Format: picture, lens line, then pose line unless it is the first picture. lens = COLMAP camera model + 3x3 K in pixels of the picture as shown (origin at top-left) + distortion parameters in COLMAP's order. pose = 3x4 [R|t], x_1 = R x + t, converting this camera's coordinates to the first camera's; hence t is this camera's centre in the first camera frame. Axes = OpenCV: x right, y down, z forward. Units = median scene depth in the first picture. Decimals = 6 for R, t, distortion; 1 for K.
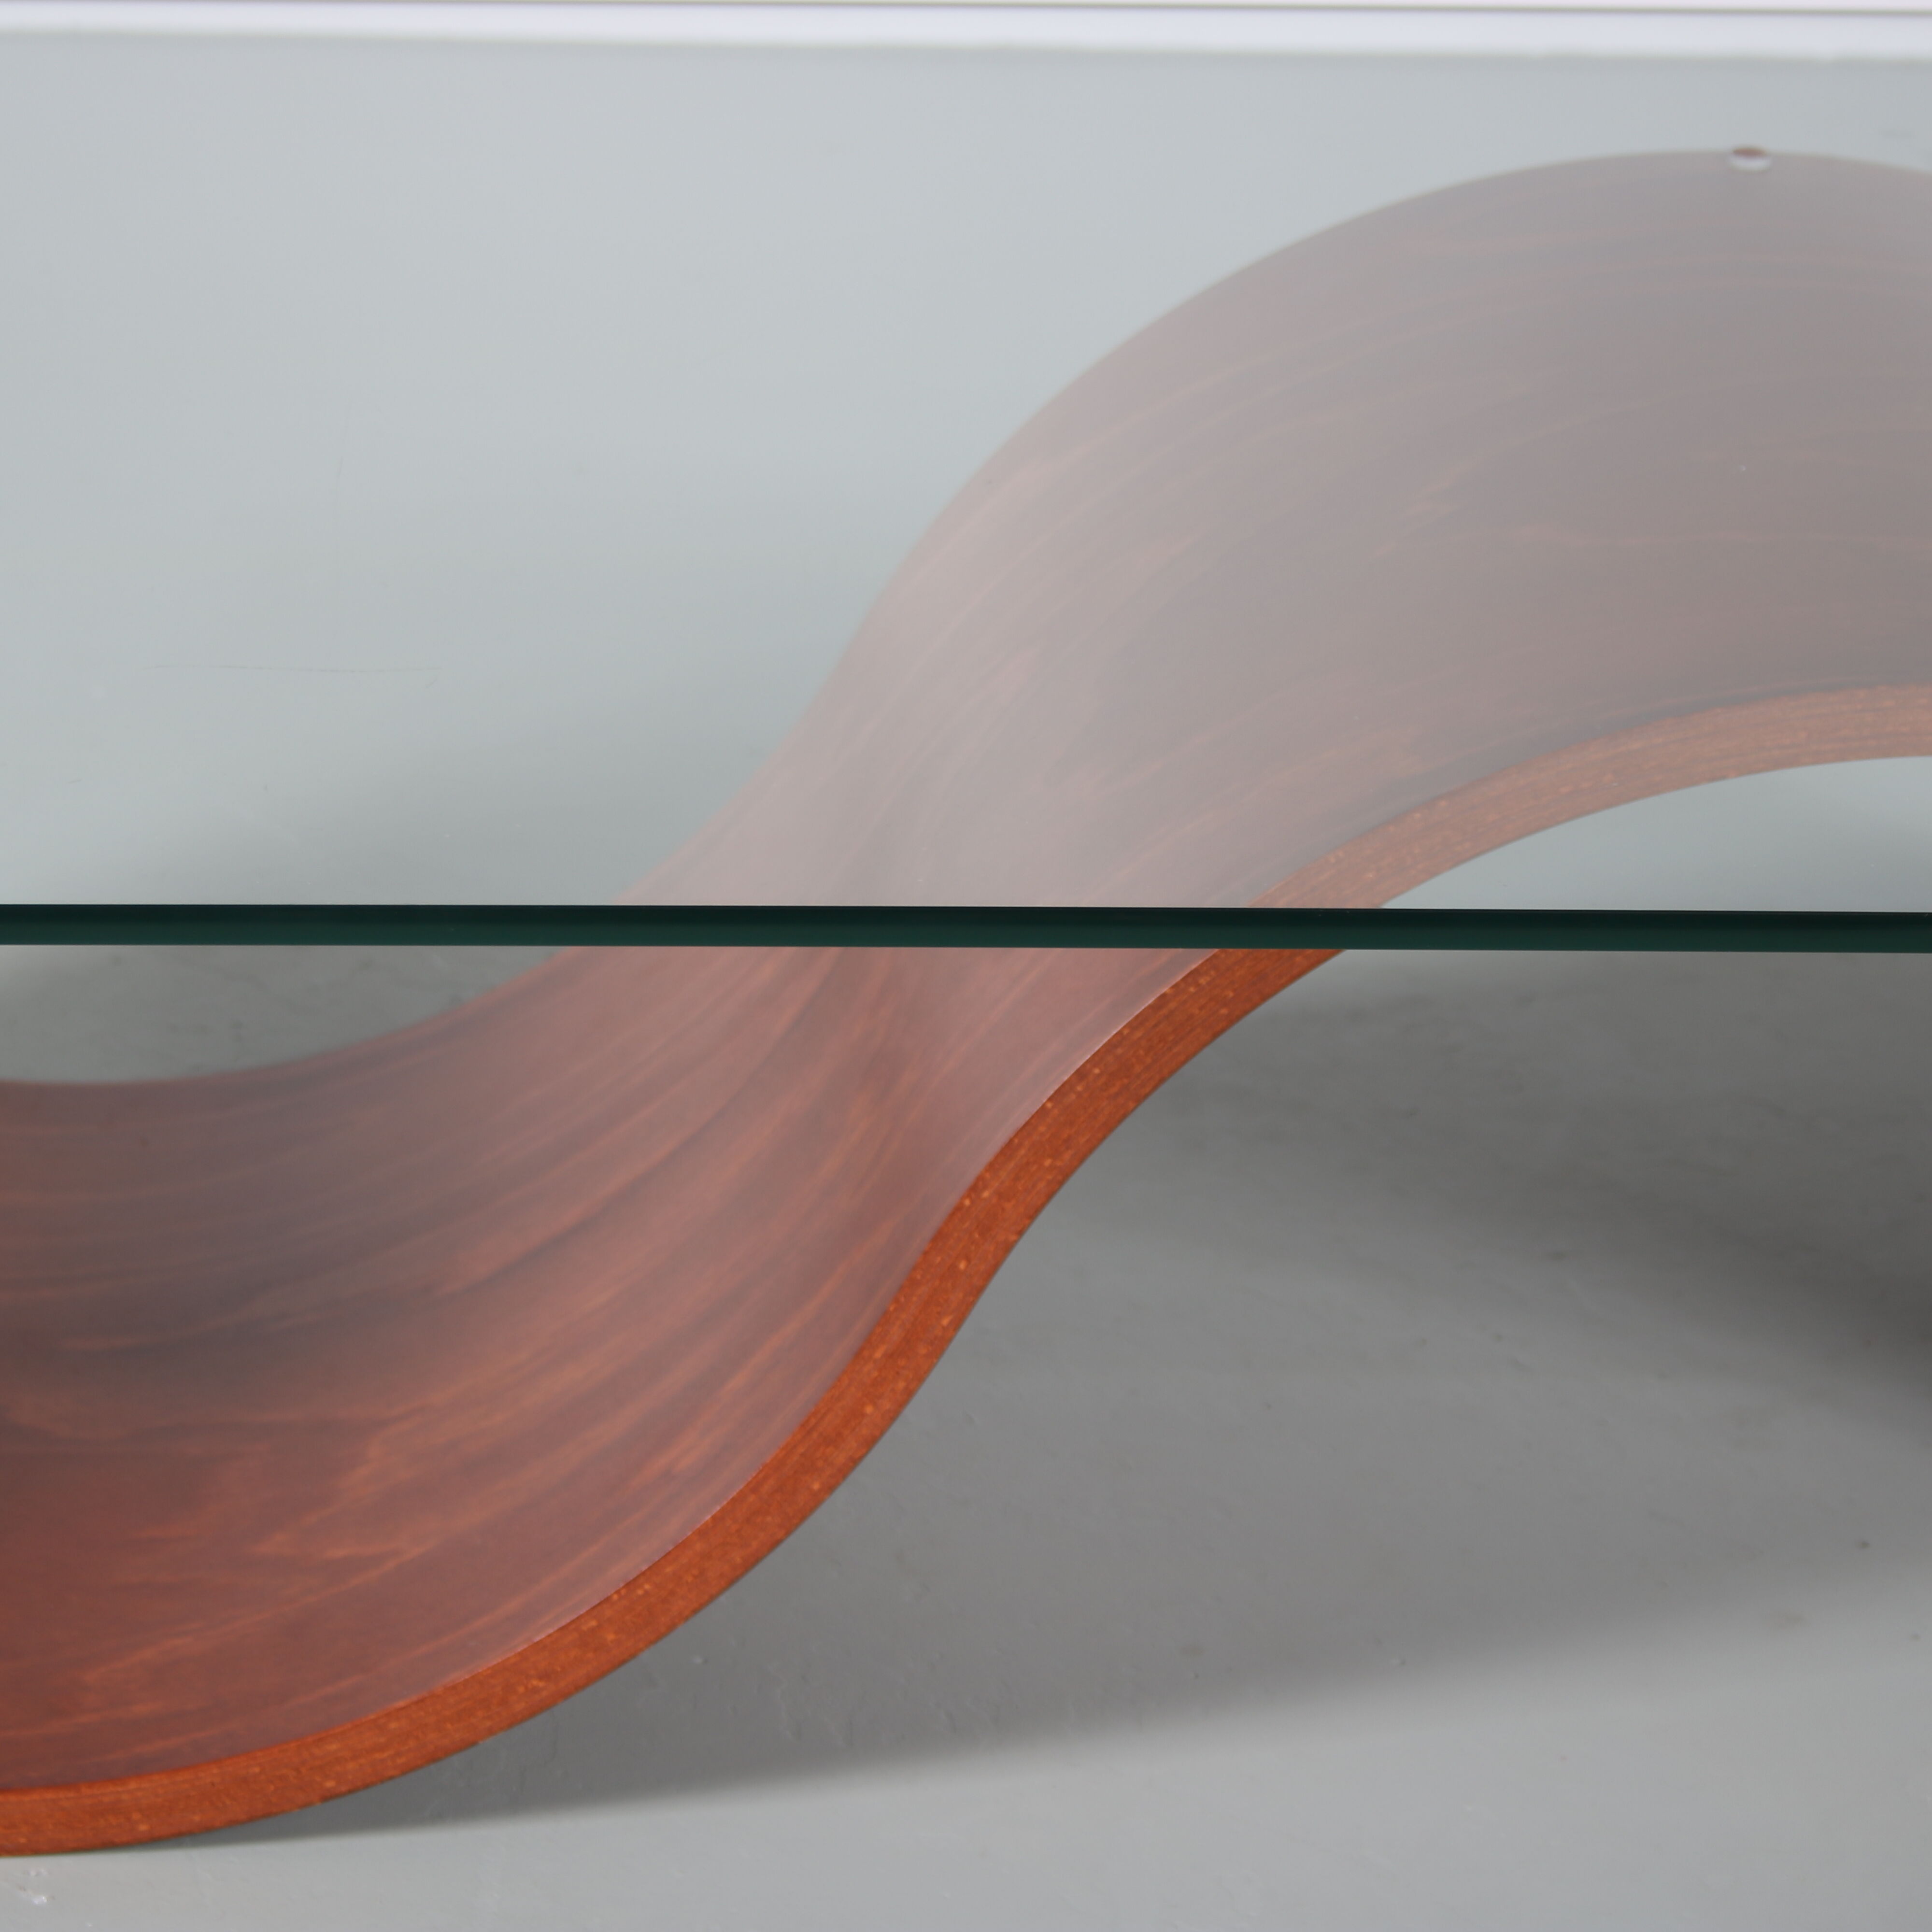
lens RADIAL K [[5975.8, 0, 965.7], [0, 5975.8, 965.2], [0, 0, 1]] dist [0.146160, 0.000000]
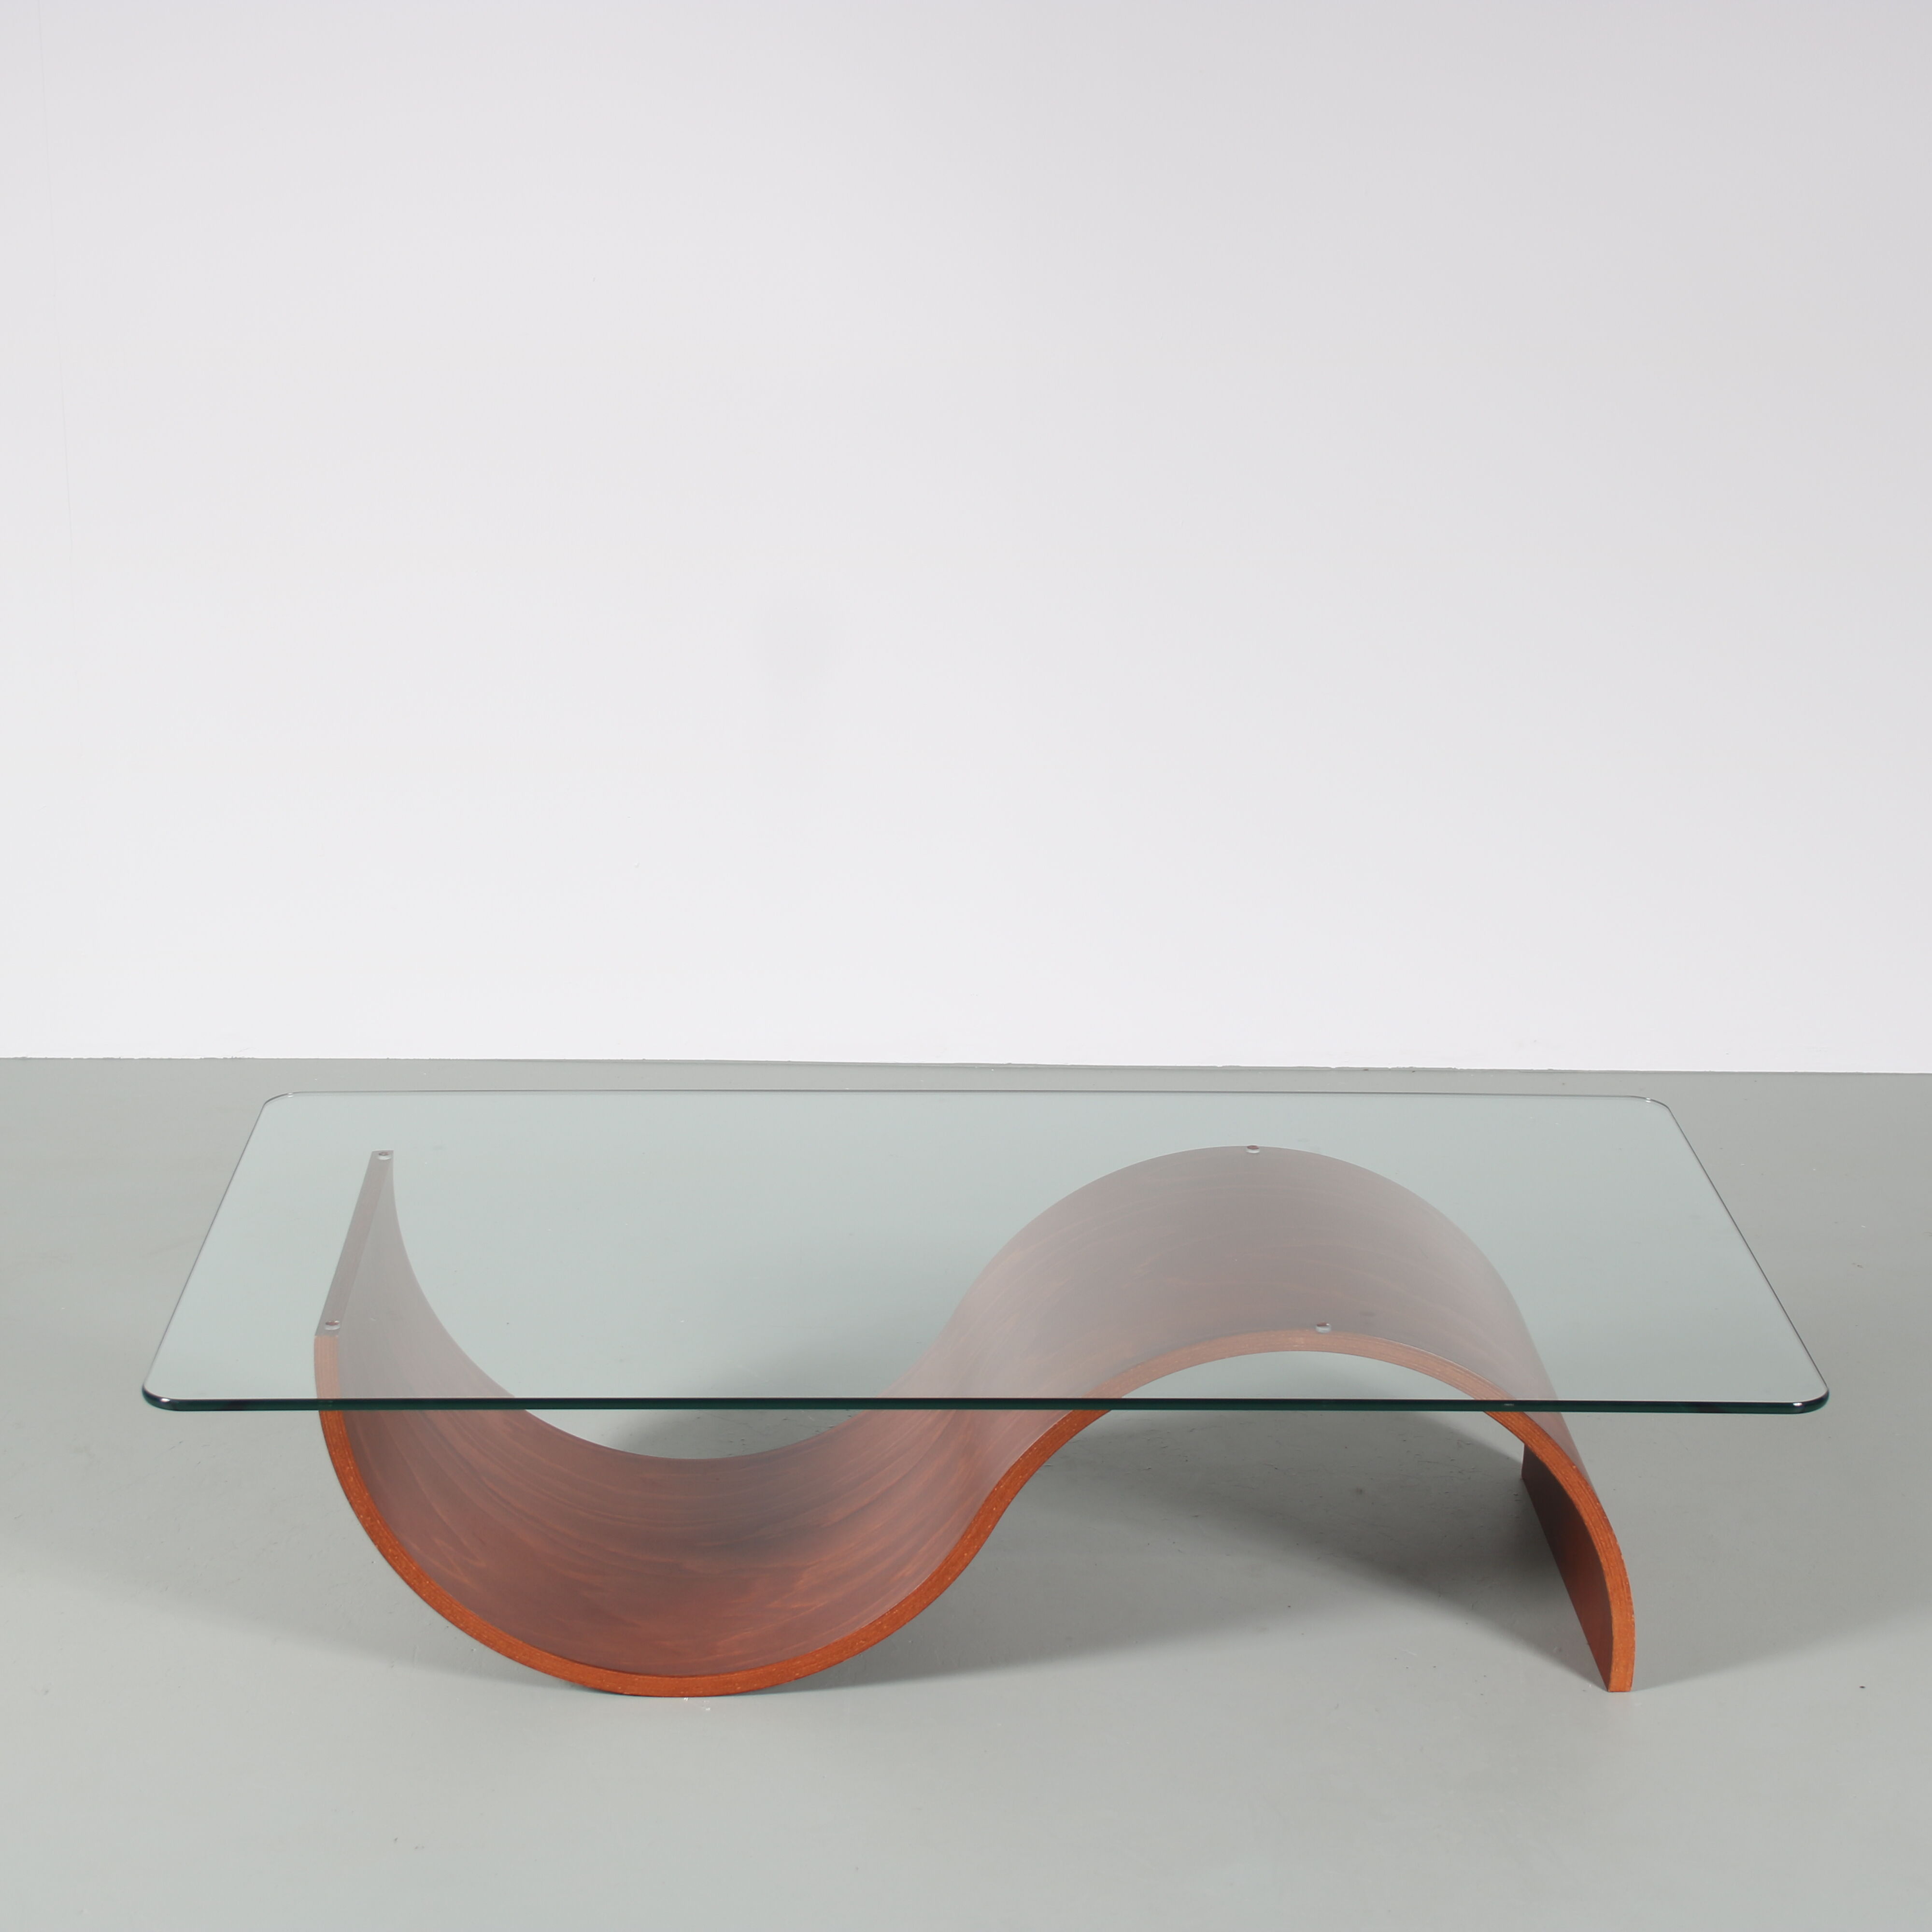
lens RADIAL K [[3999.4, 0, 965.5], [0, 3999.4, 961.4], [0, 0, 1]] dist [0.000764, 0.000000]
pose [[0.999949, -0.003334, -0.009509, 0.005183], [0.002187, 0.992982, -0.118248, 0.011258], [0.009836, 0.118221, 0.992939, -1.149074]]
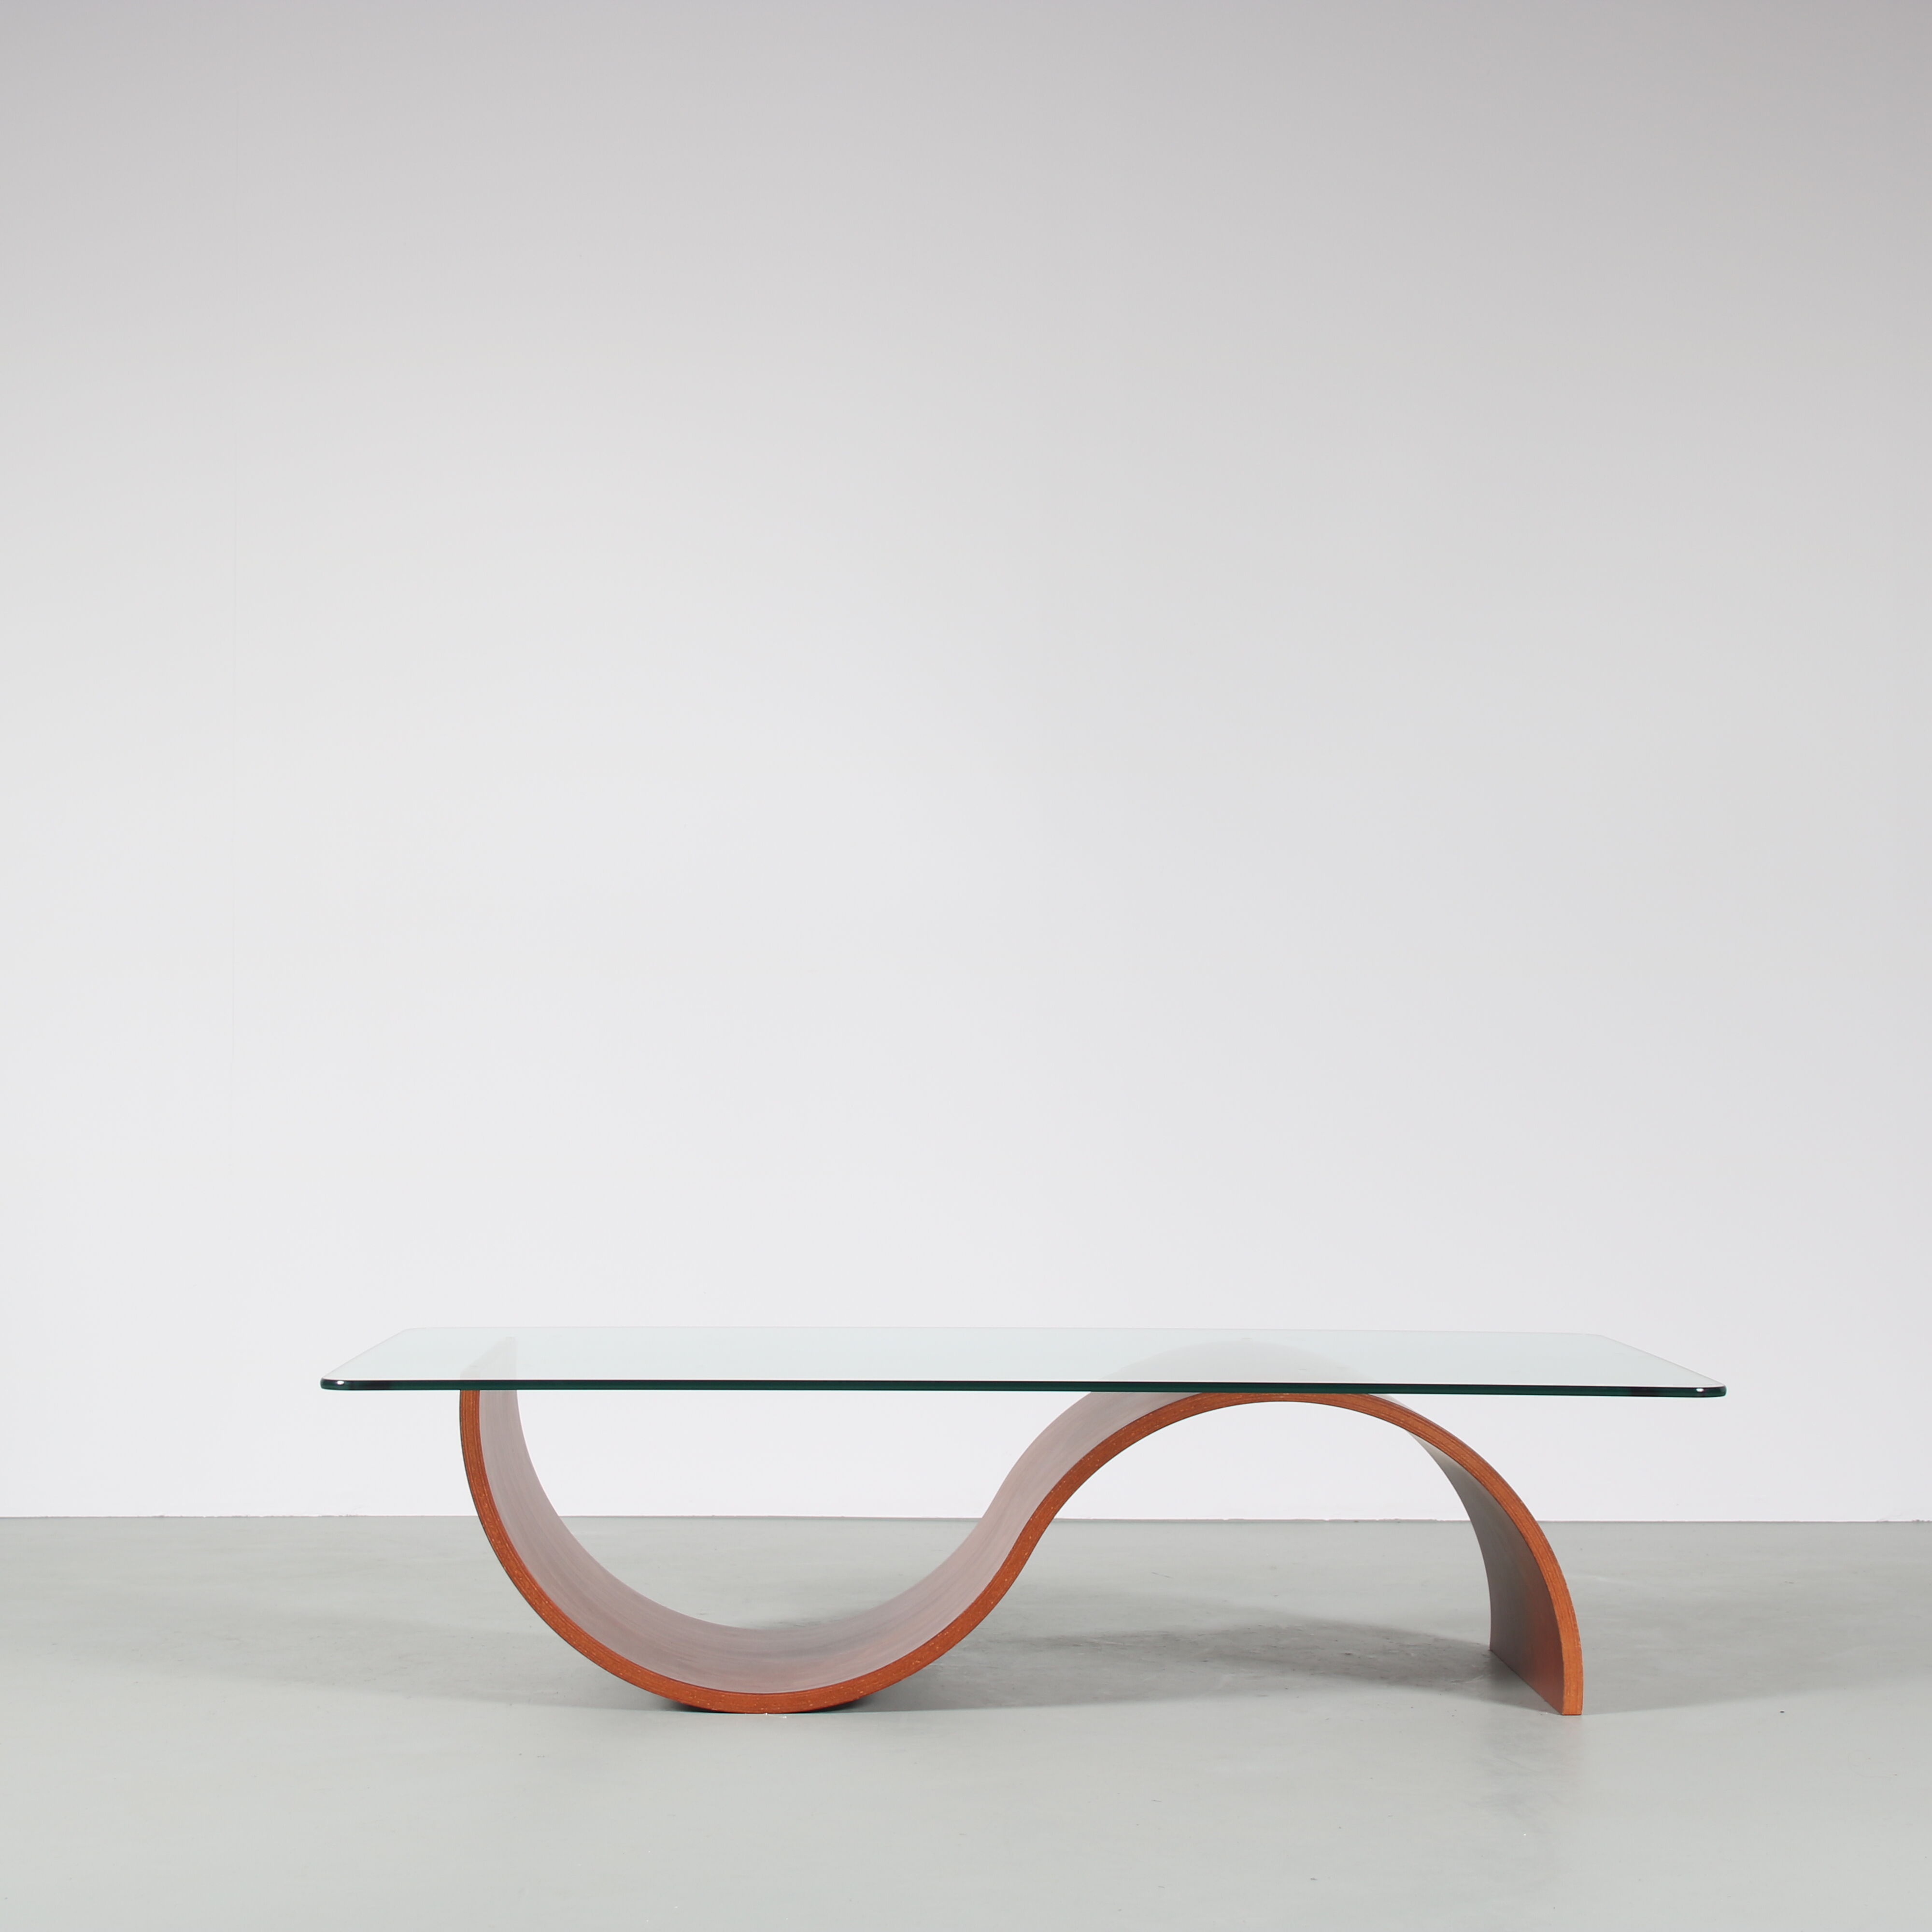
lens RADIAL K [[3999.4, 0, 969.6], [0, 3999.4, 966.2], [0, 0, 1]] dist [0.000764, 0.000000]
pose [[0.999873, -0.011529, -0.011006, -0.006569], [0.005676, 0.902790, -0.430044, 0.787979], [0.014894, 0.429927, 0.902741, -1.411183]]
